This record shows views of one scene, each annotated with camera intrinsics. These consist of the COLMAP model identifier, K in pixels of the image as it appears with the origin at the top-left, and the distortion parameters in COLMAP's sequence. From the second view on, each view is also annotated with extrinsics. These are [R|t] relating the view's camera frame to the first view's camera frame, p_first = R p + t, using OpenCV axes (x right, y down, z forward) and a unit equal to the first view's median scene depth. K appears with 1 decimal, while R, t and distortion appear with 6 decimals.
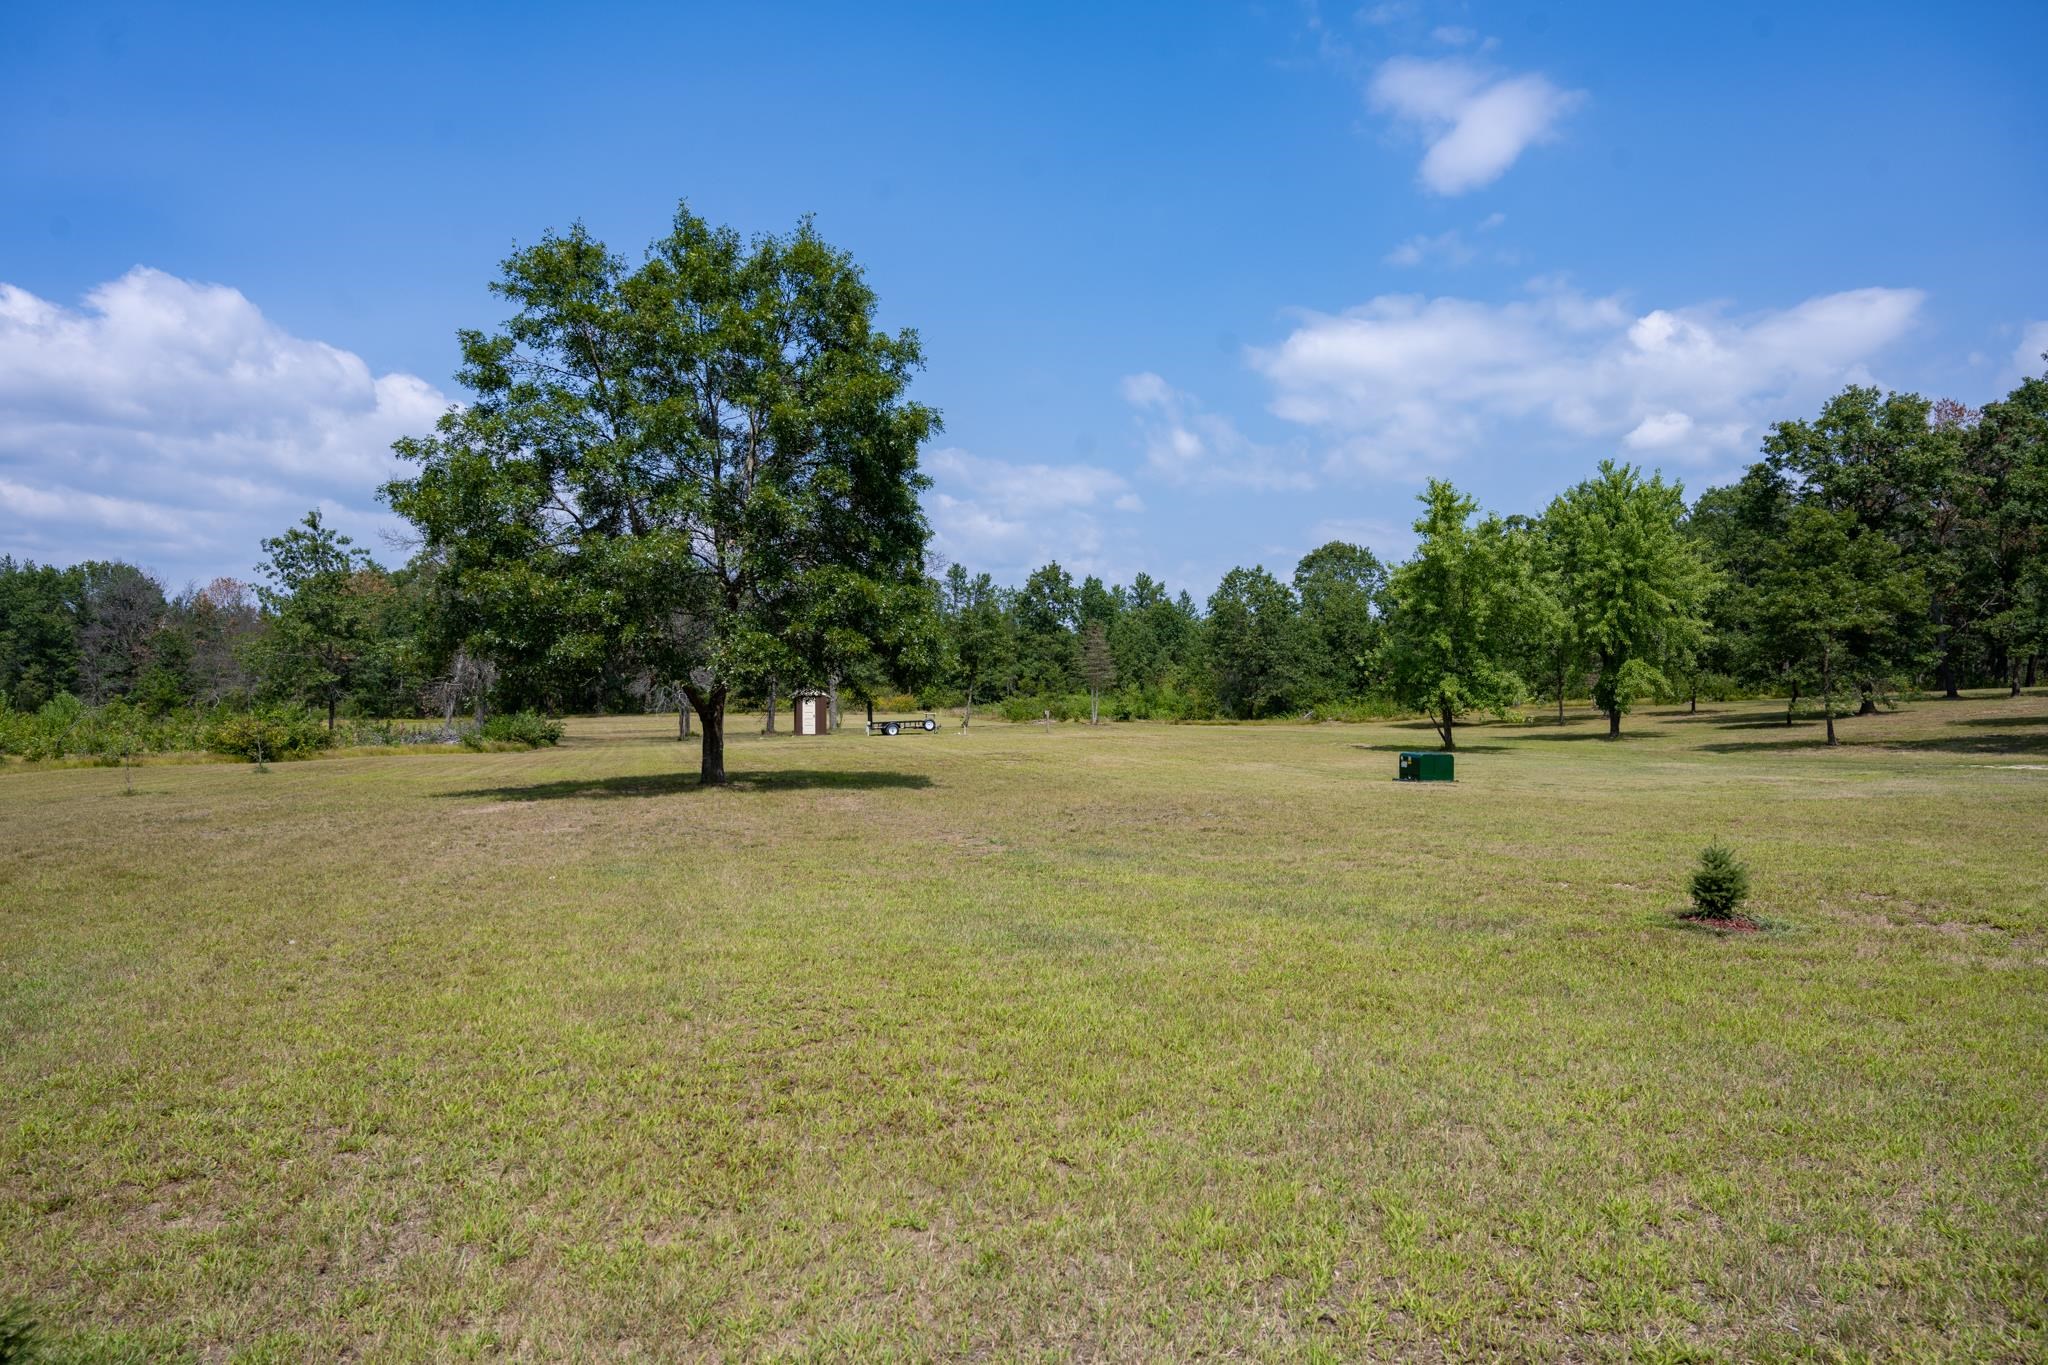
lens RADIAL K [[1361.7, 0, 1023.9], [0, 1361.7, 686.9], [0, 0, 1]] dist [-0.006782, 0.002859]
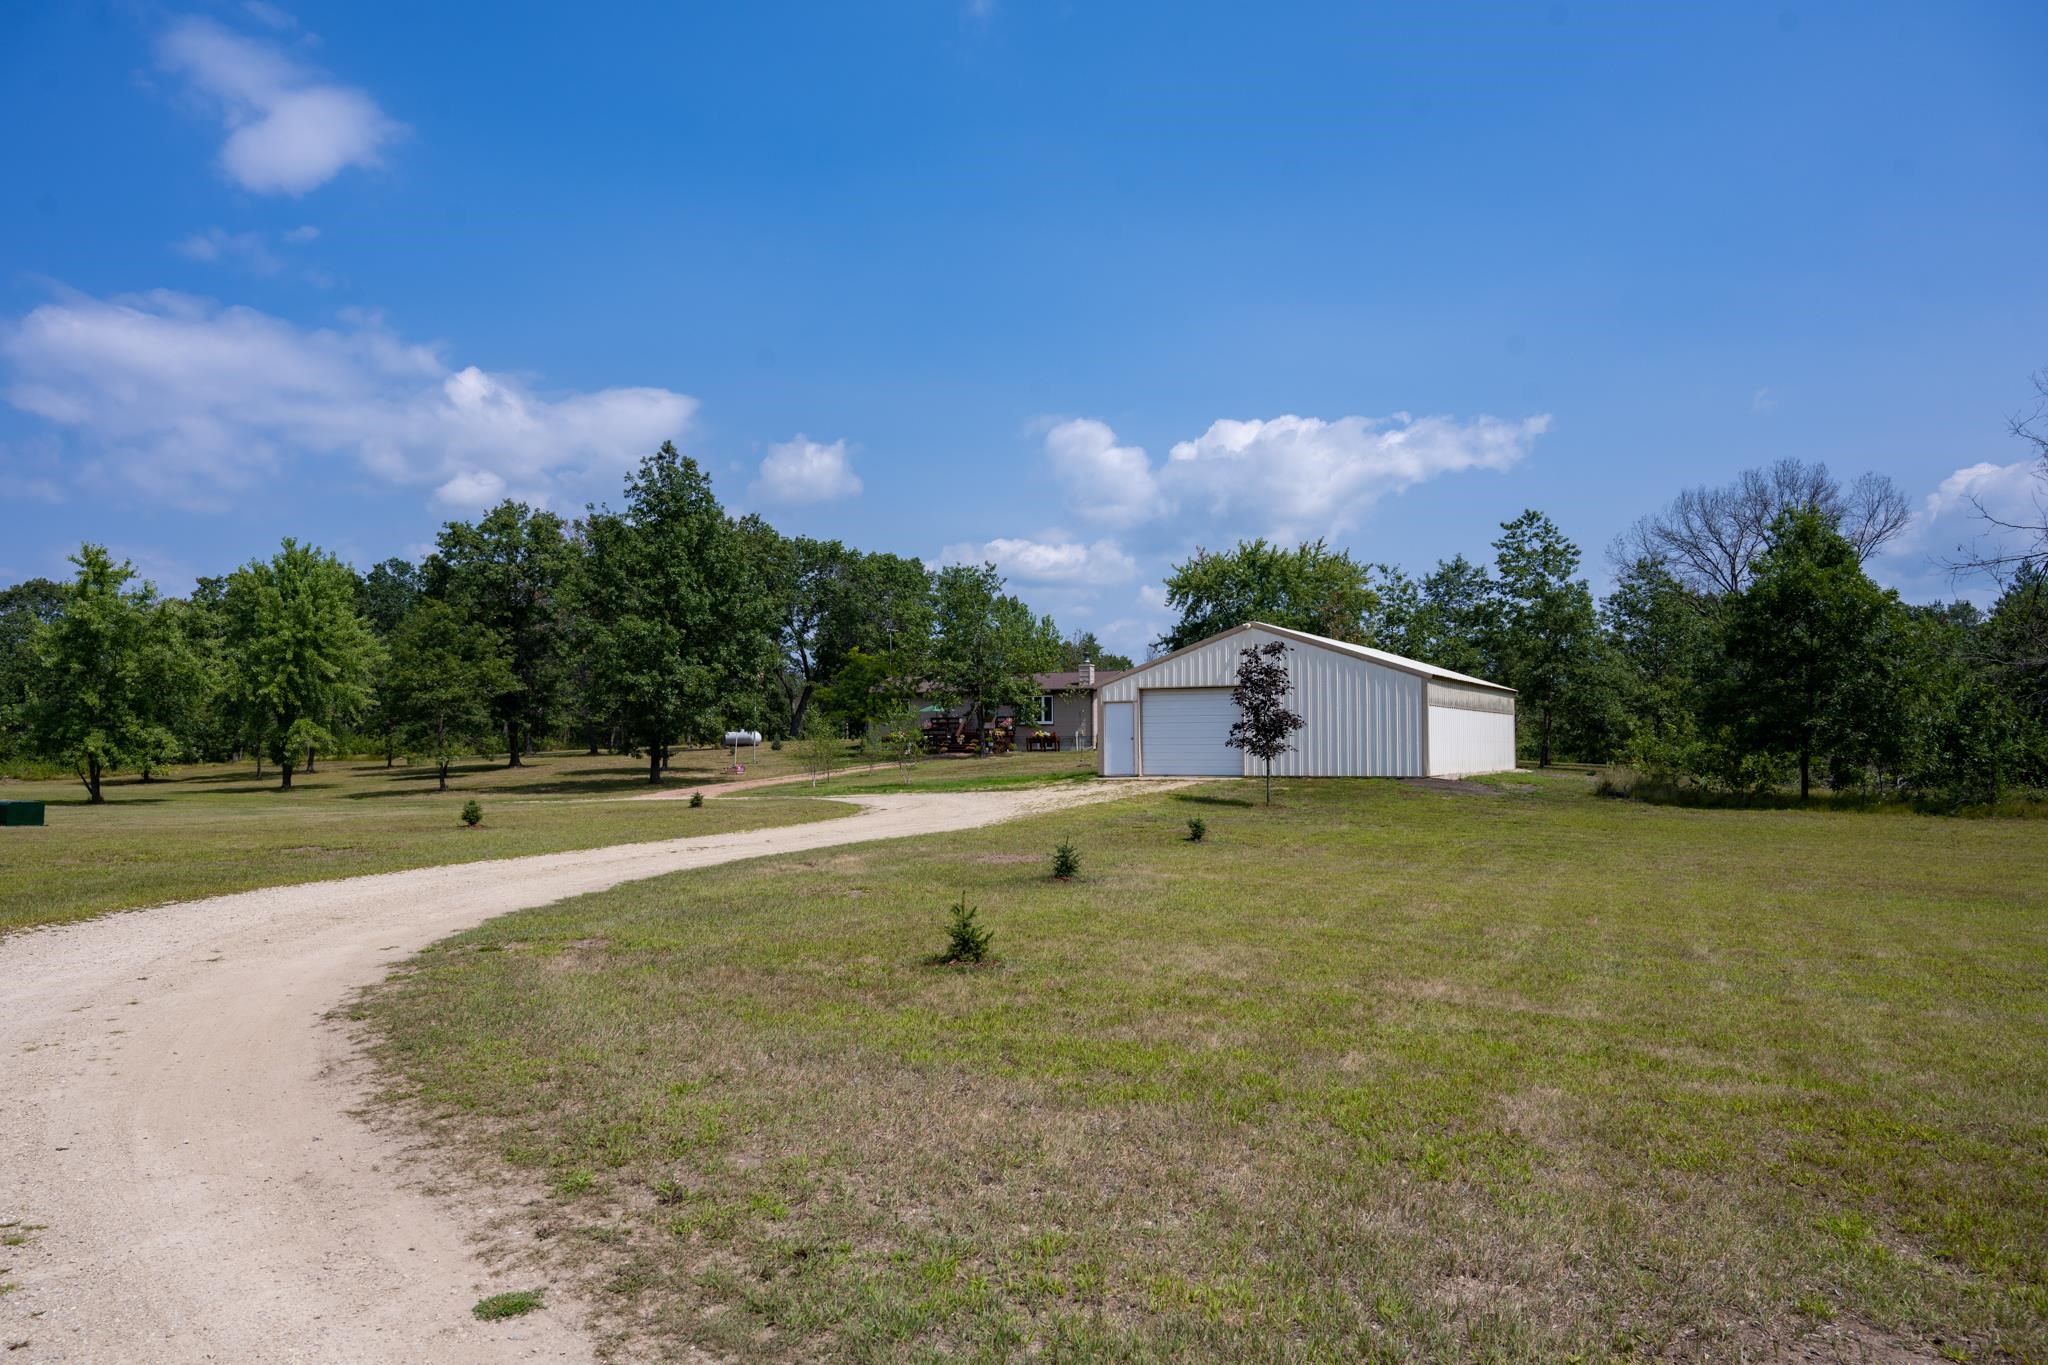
lens RADIAL K [[1398.4, 0, 1023.6], [0, 1398.4, 682.3], [0, 0, 1]] dist [-0.015468, 0.000447]
pose [[0.681210, 0.038228, 0.731089, 0.012987], [-0.005491, 0.998874, -0.047114, 0.000430], [-0.732067, 0.028080, 0.680653, -0.235313]]
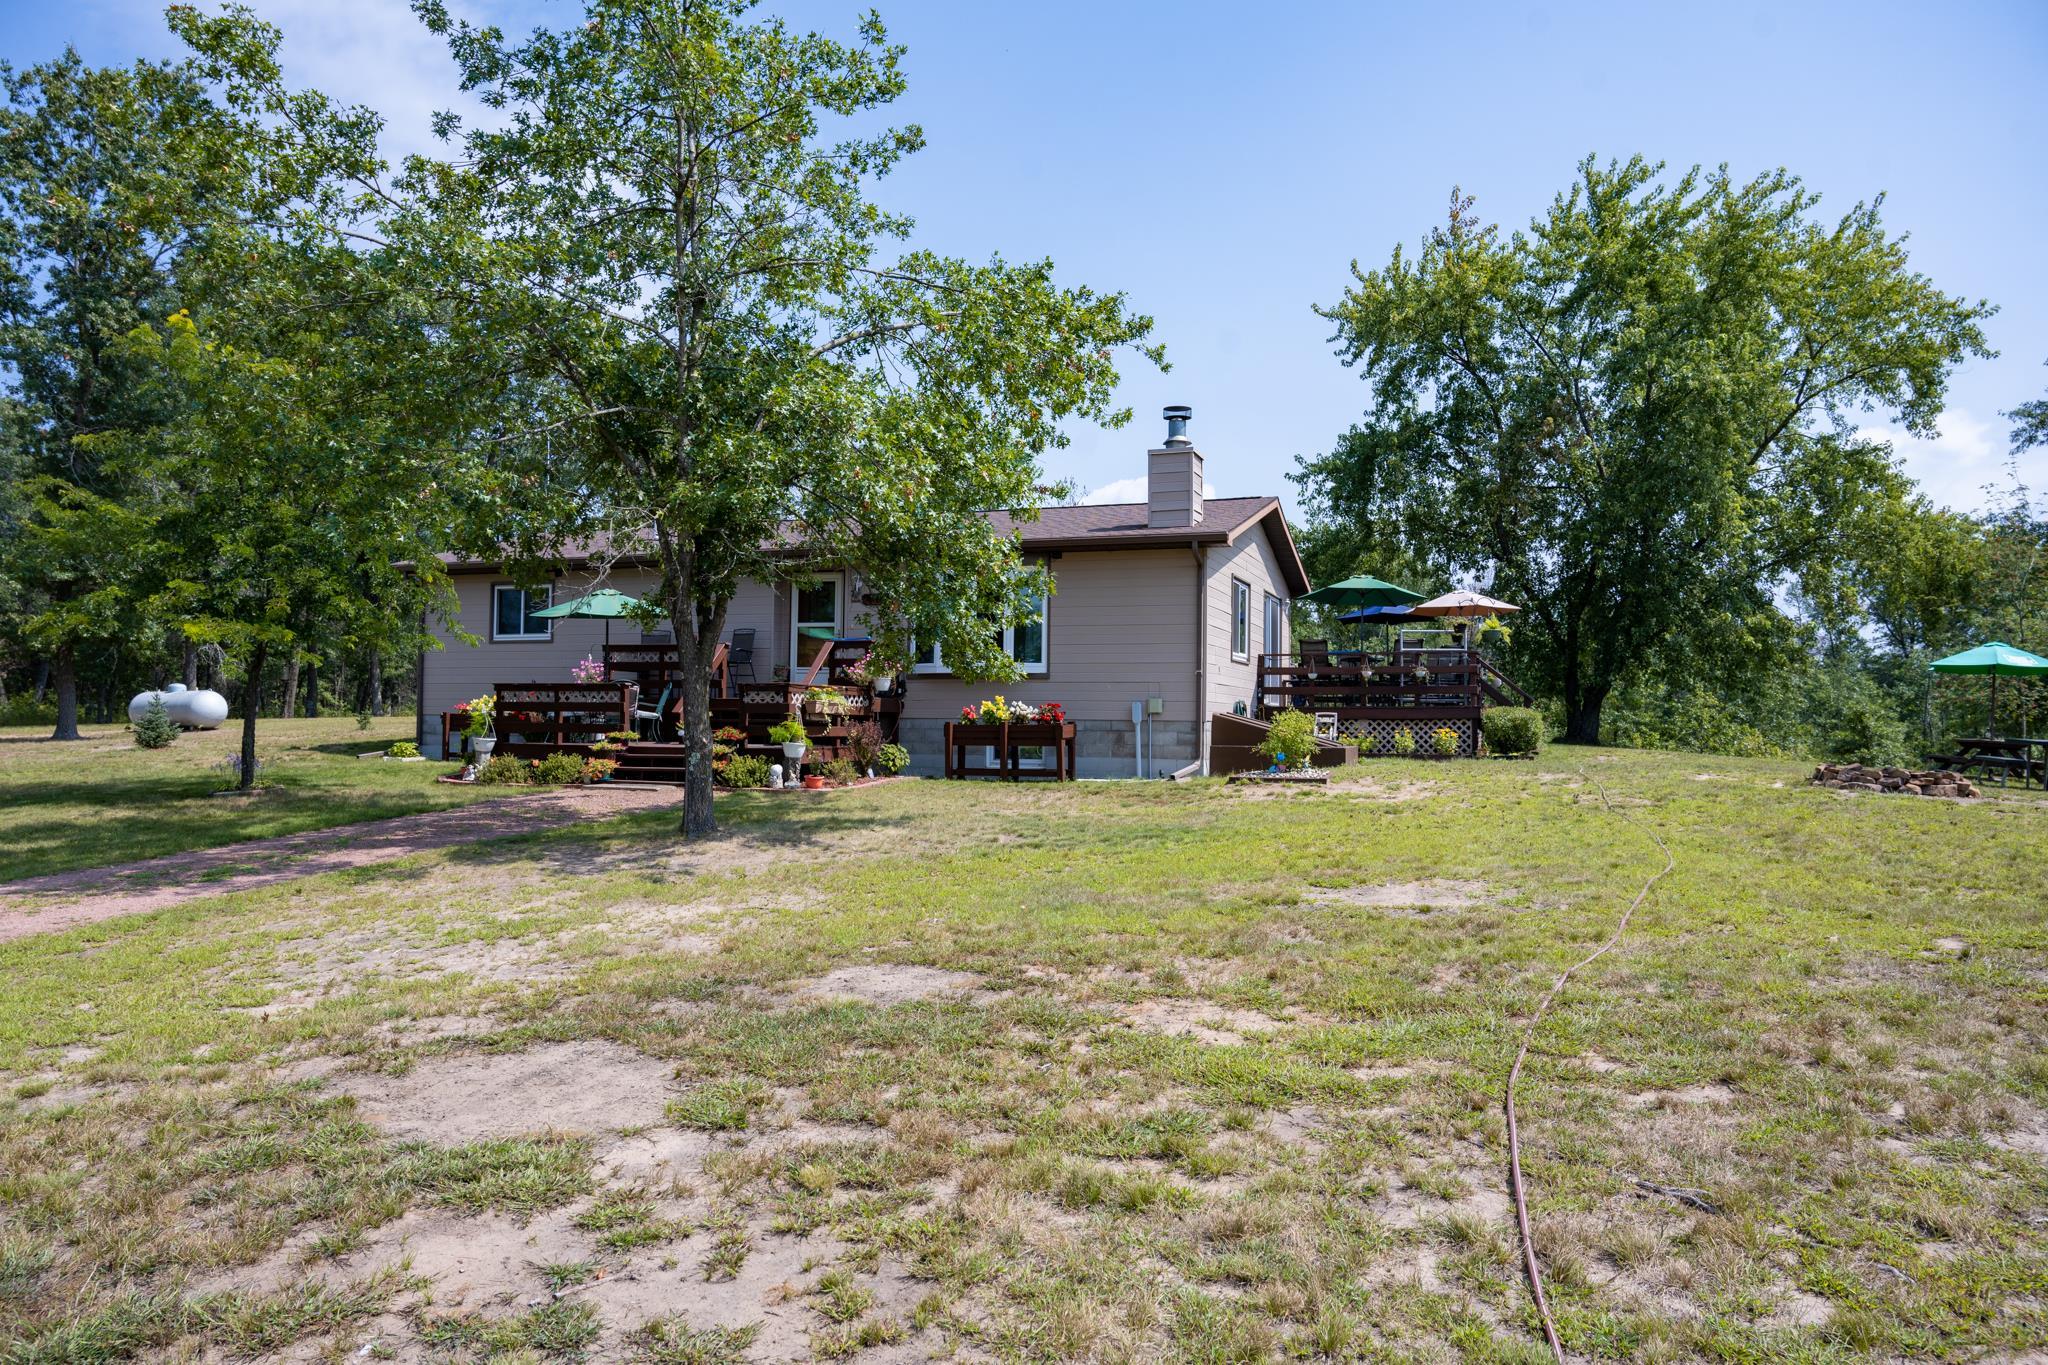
lens RADIAL K [[1361.7, 0, 1025.7], [0, 1361.7, 681.3], [0, 0, 1]] dist [-0.006782, 0.002859]
pose [[0.635555, 0.042218, 0.770900, 0.857895], [-0.022994, 0.999096, -0.035758, -0.009950], [-0.771713, 0.005001, 0.635952, 0.547683]]
